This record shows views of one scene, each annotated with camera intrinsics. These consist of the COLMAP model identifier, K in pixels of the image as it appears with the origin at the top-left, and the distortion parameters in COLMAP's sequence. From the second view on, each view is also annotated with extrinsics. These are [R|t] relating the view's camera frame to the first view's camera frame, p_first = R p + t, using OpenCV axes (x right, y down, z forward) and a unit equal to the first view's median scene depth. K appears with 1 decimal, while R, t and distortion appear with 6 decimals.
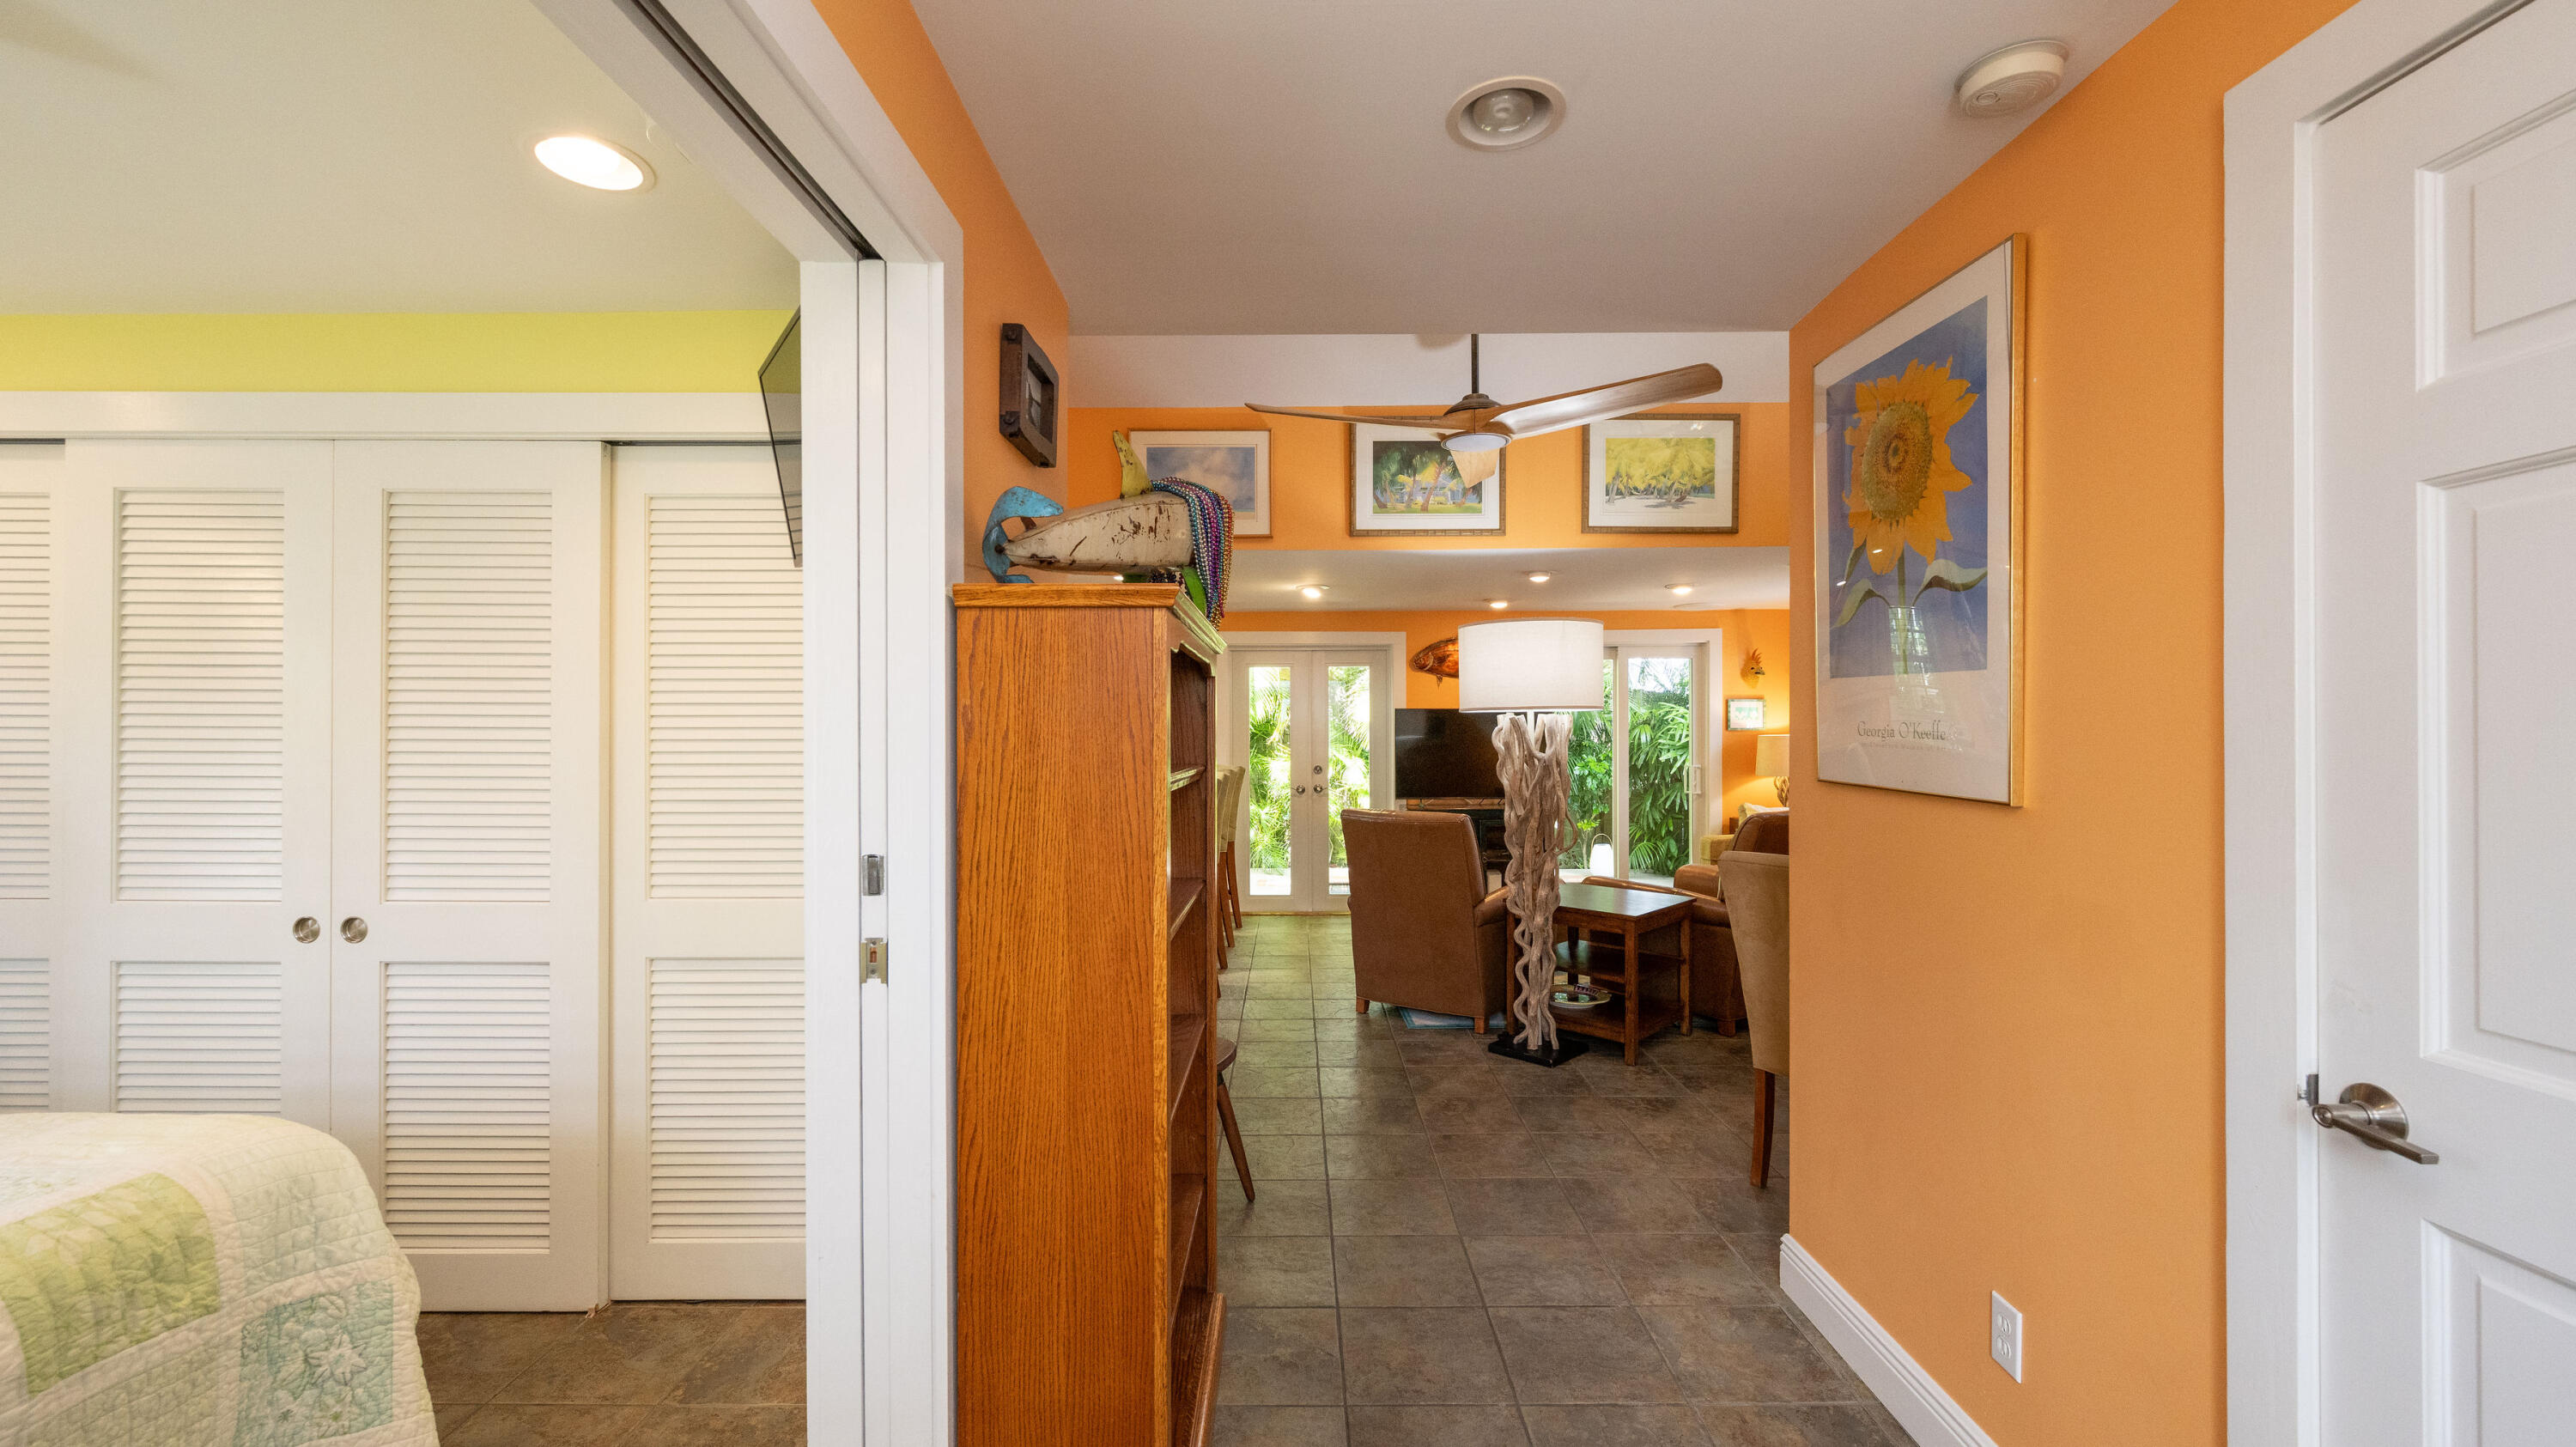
lens RADIAL K [[1018.8, 0, 1280.9], [0, 1018.8, 732.2], [0, 0, 1]] dist [-0.000535, -0.000225]
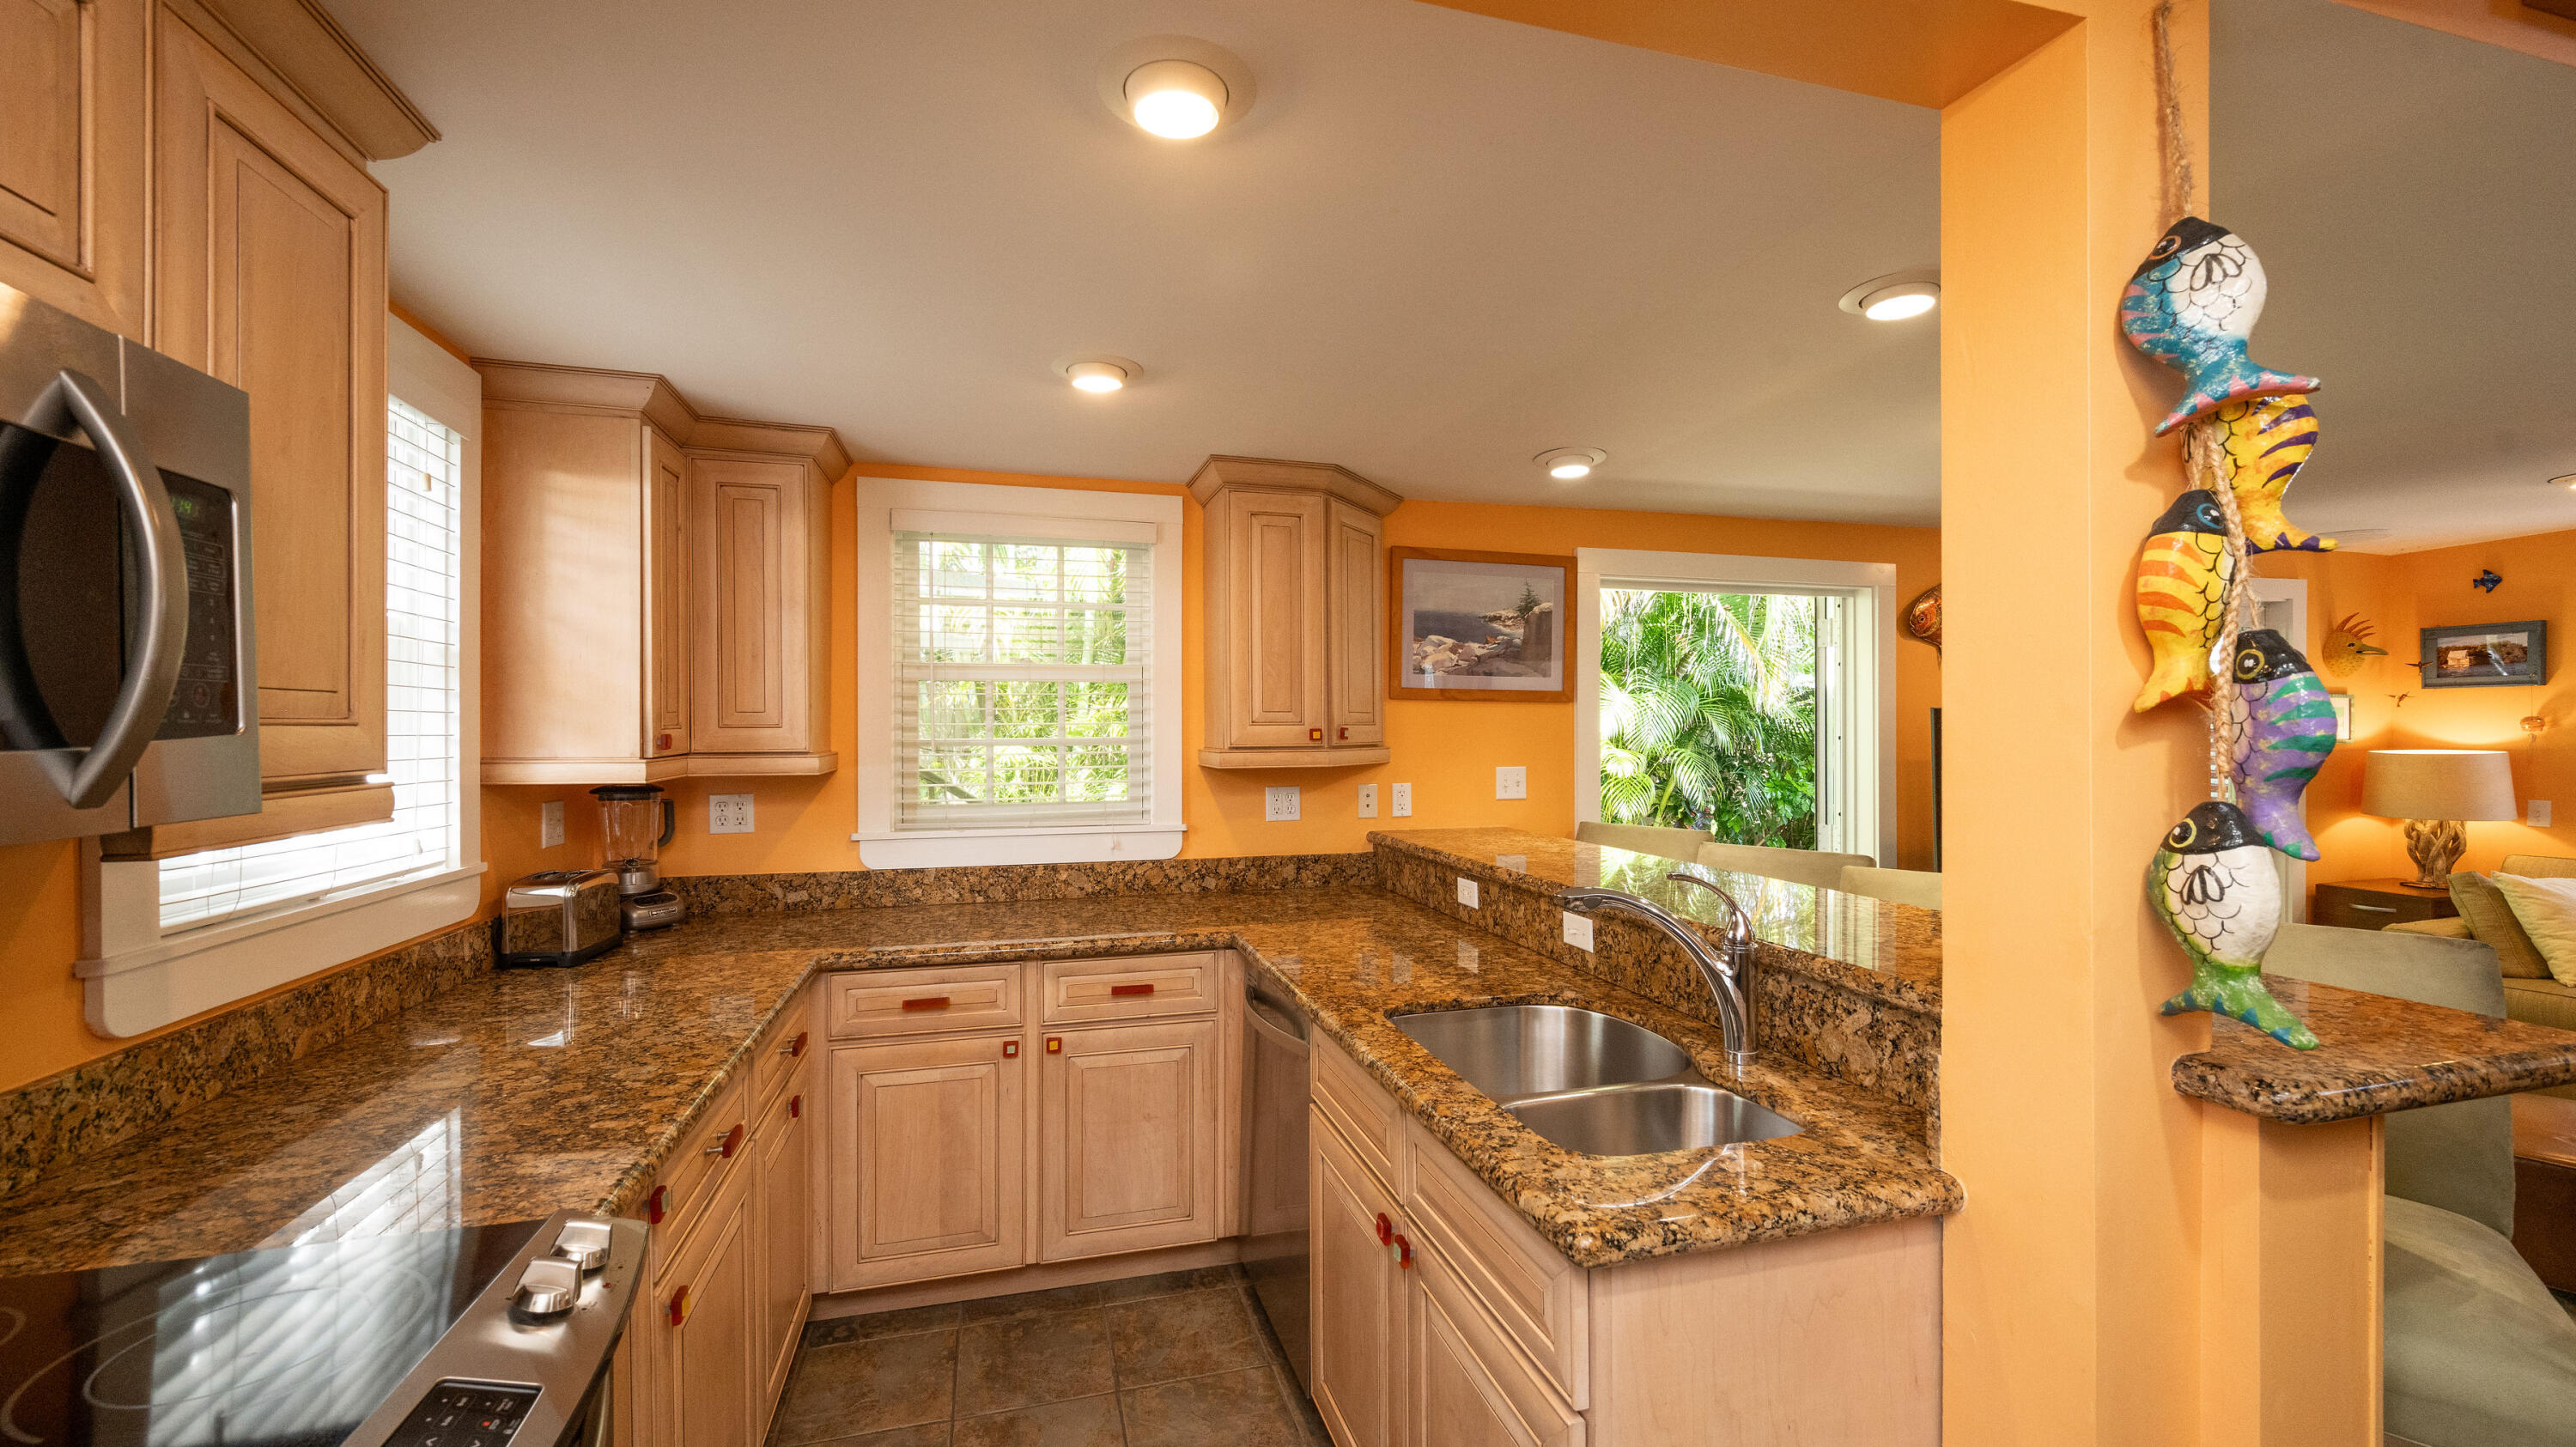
lens RADIAL K [[1018.8, 0, 1288.9], [0, 1018.8, 729.6], [0, 0, 1]] dist [-0.000535, -0.000225]
pose [[0.960402, -0.003321, 0.278599, -0.494422], [0.002202, 0.999988, 0.004329, -0.021554], [-0.278610, -0.003544, 0.960398, 0.855074]]
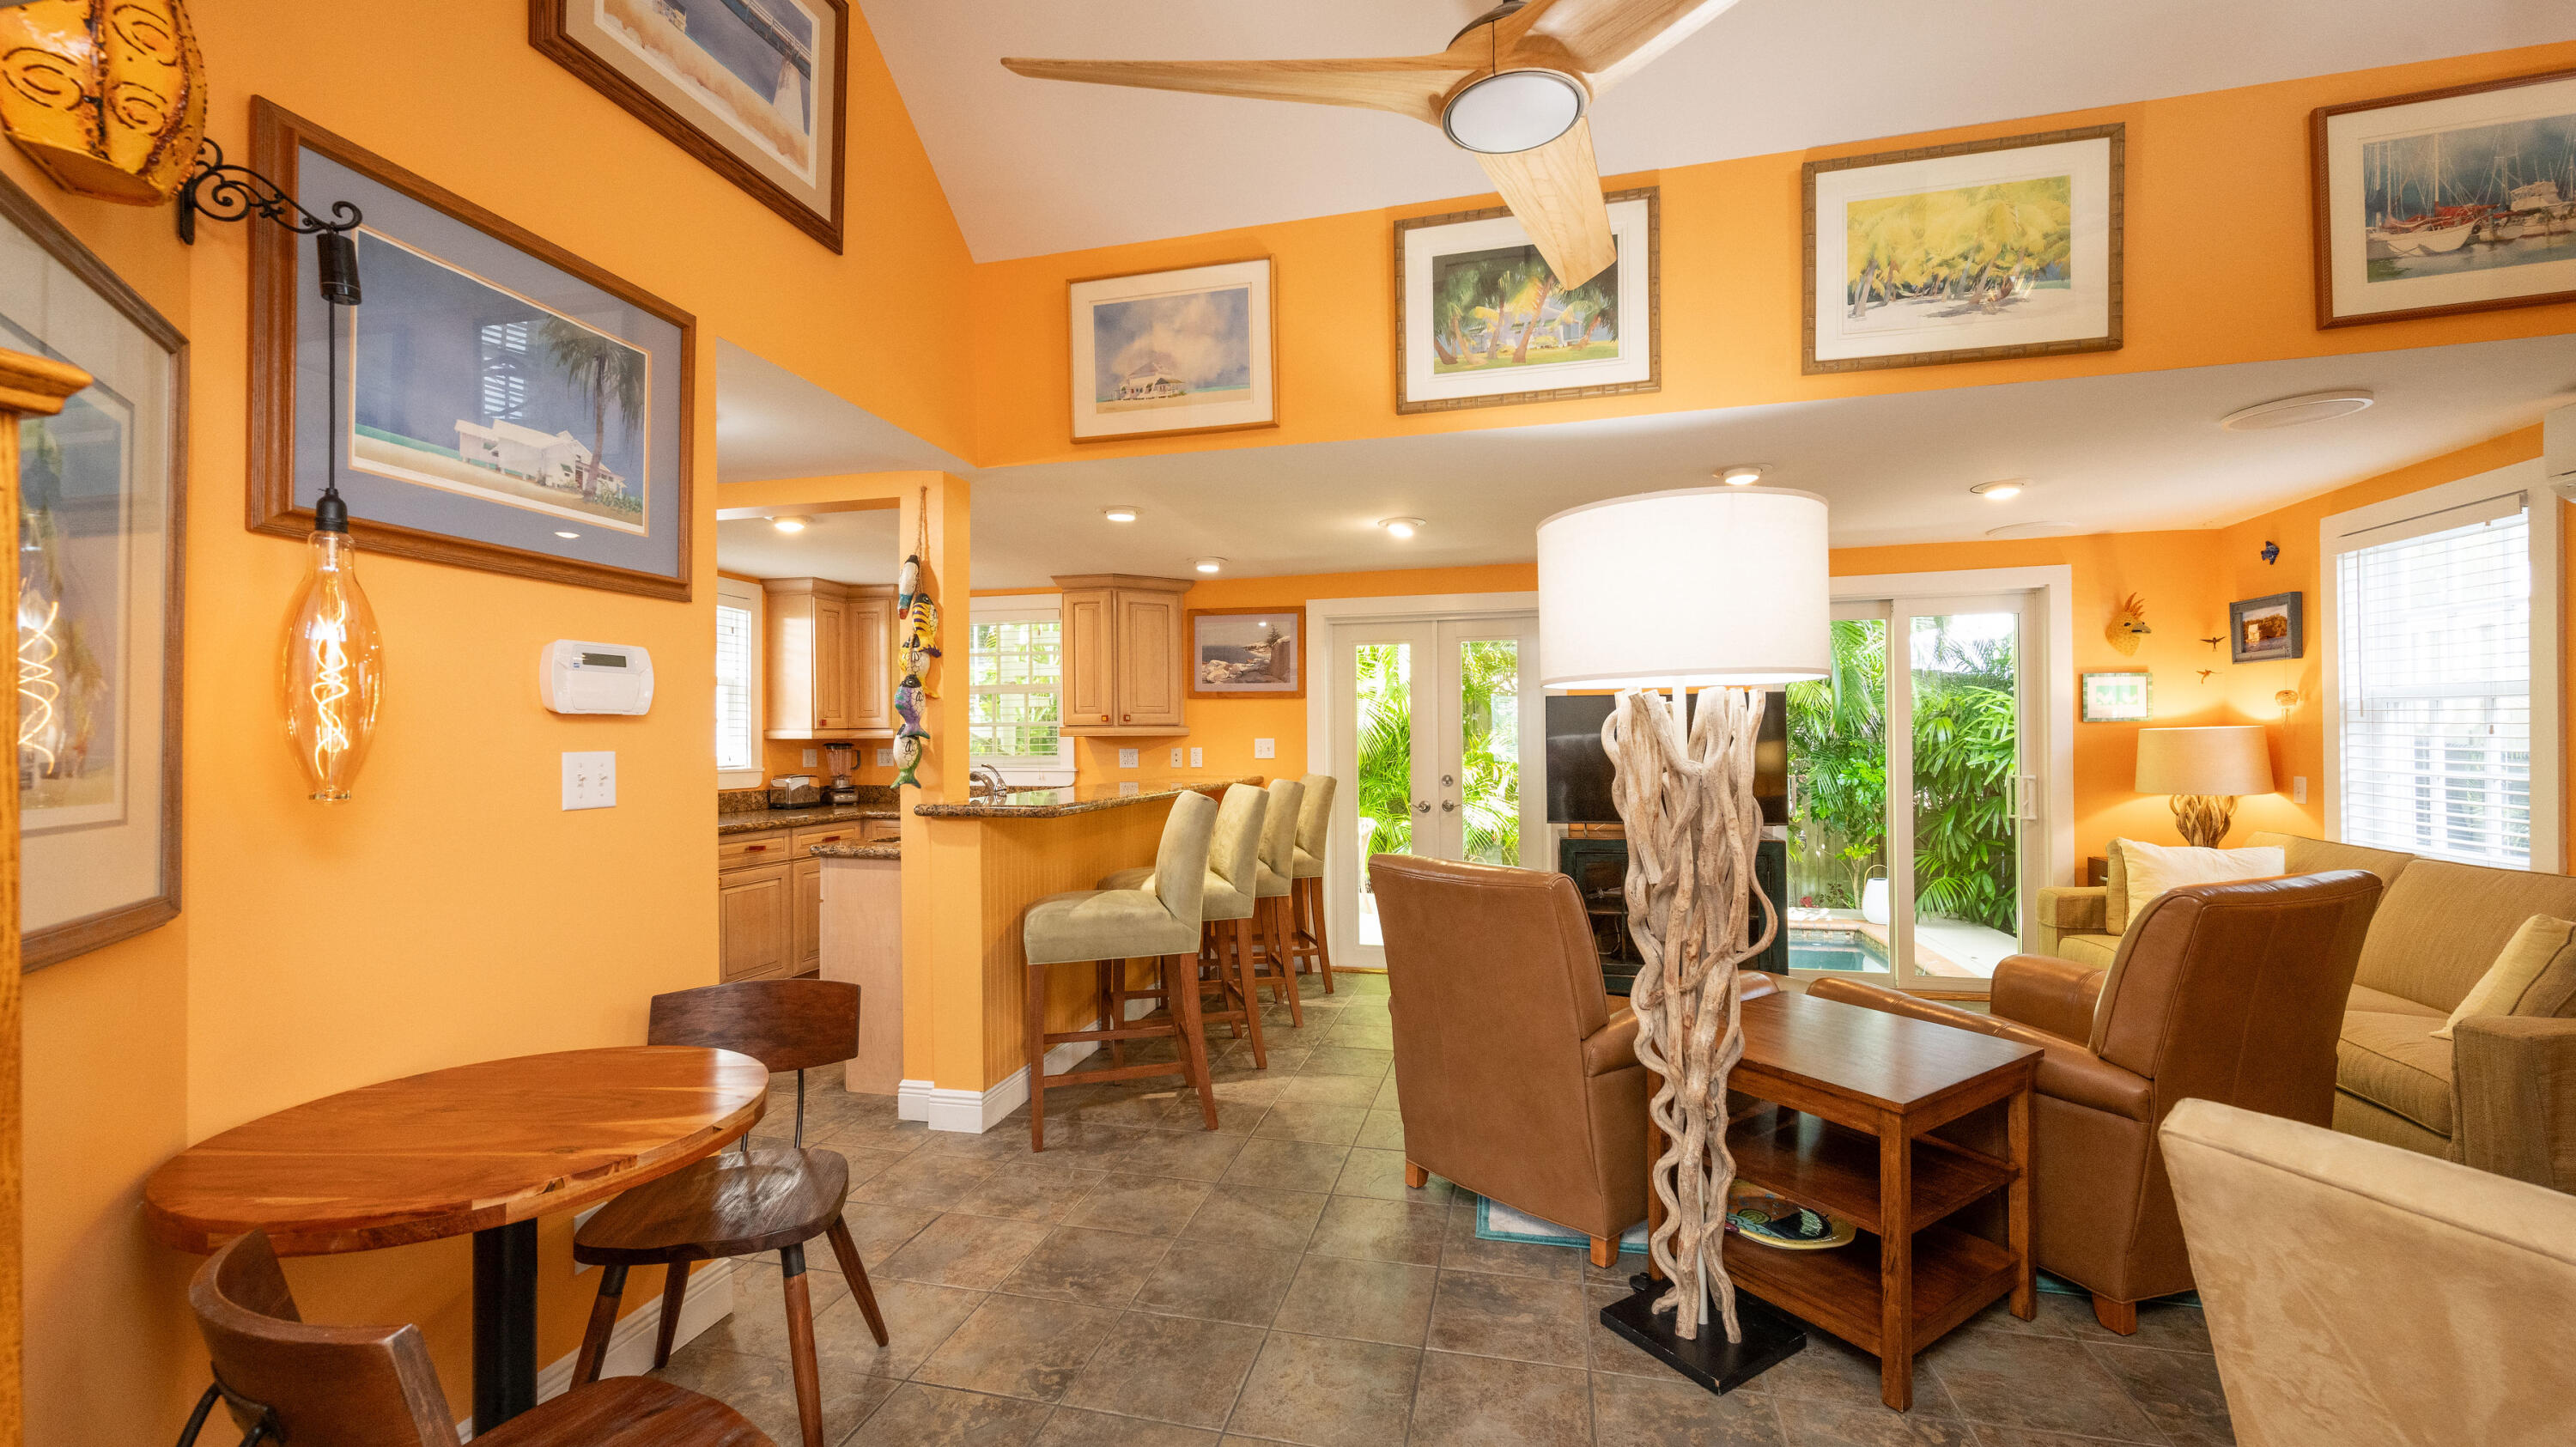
lens RADIAL K [[1018.8, 0, 1285.7], [0, 1018.8, 731.8], [0, 0, 1]] dist [-0.000535, -0.000225]
pose [[0.972316, -0.008054, -0.233533, 0.145917], [0.007706, 0.999967, -0.002402, 0.003182], [0.233544, 0.000536, 0.972346, 0.378902]]
